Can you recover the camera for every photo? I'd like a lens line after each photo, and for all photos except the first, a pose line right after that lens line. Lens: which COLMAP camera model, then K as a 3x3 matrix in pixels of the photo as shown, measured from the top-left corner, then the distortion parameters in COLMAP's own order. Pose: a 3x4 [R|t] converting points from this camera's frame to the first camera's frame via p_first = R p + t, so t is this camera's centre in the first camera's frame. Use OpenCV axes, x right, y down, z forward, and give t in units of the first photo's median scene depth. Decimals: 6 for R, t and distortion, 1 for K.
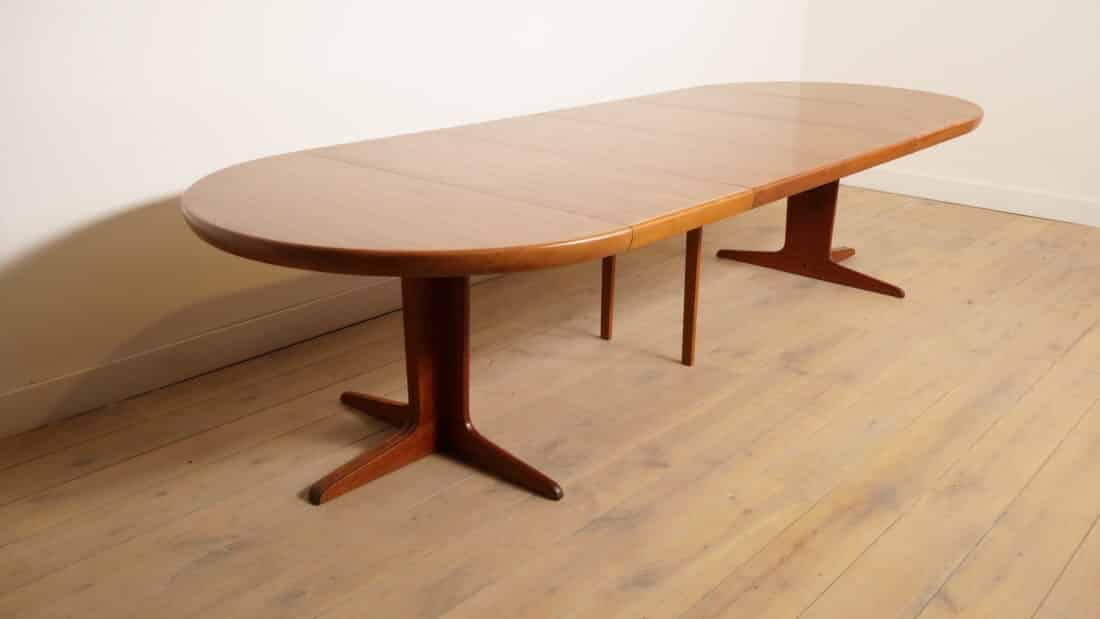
lens RADIAL K [[1030.4, 0, 550.0], [0, 1030.4, 309.5], [0, 0, 1]] dist [-0.010804, -0.006665]
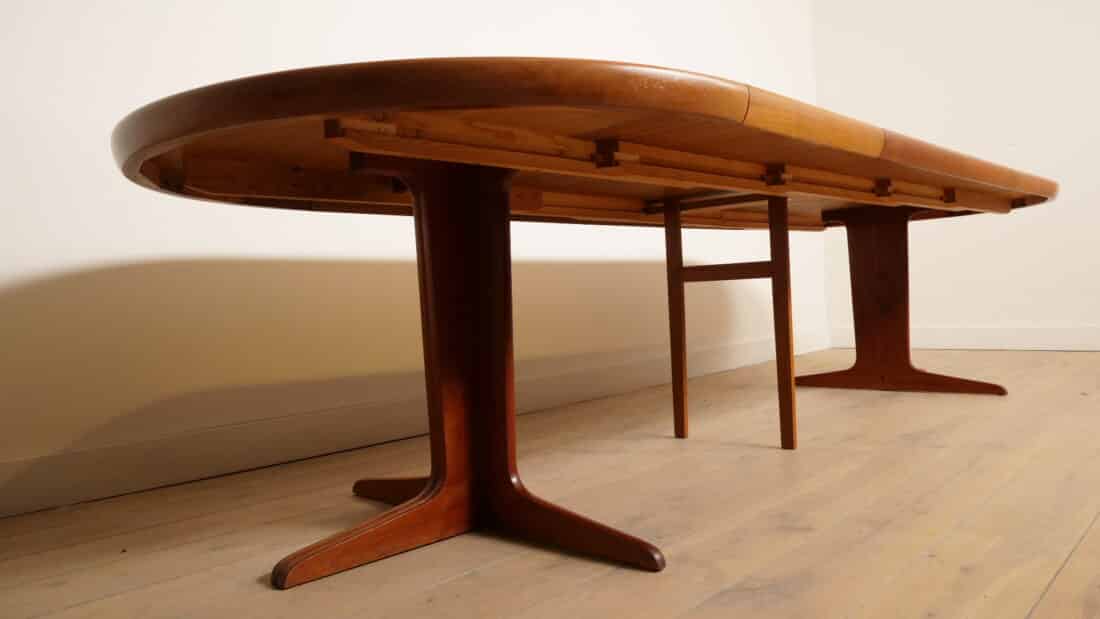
lens RADIAL K [[808.2, 0, 550.0], [0, 808.2, 309.5], [0, 0, 1]] dist [-0.059652, 0.039342]
pose [[0.997748, -0.054368, -0.039270, -0.028278], [0.039279, 0.948305, -0.314921, 0.172336], [0.054361, 0.312669, 0.948305, 0.444554]]
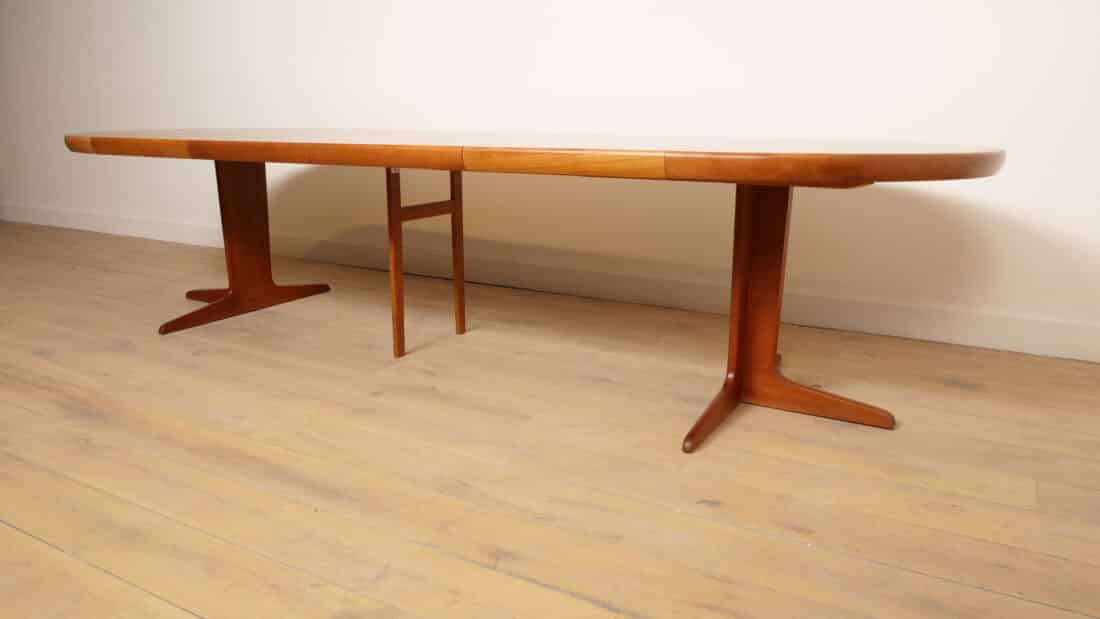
lens RADIAL K [[808.2, 0, 550.0], [0, 808.2, 309.5], [0, 0, 1]] dist [-0.059652, 0.039342]
pose [[0.179009, 0.226996, -0.957303, 1.128429], [-0.331892, 0.929916, 0.158441, -0.205236], [0.926177, 0.289358, 0.241801, 1.146716]]
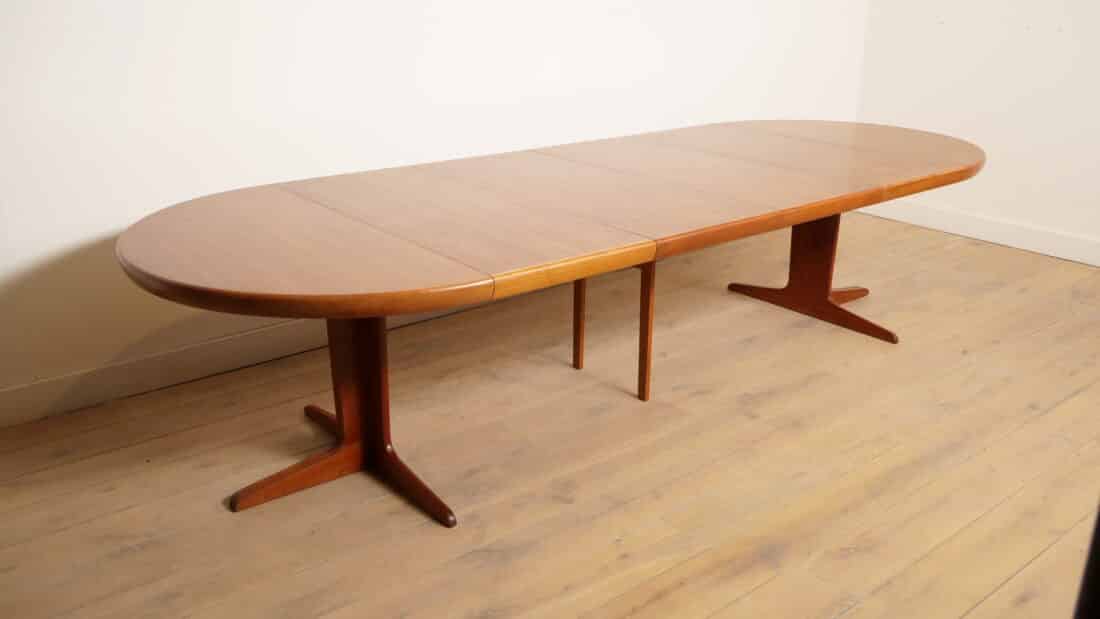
lens RADIAL K [[969.8, 0, 550.0], [0, 969.8, 309.5], [0, 0, 1]] dist [-0.013545, -0.001946]
pose [[0.985269, 0.055185, -0.161861, 0.238784], [-0.054921, 0.998472, 0.006106, -0.045995], [0.161951, 0.002873, 0.986795, 0.034272]]
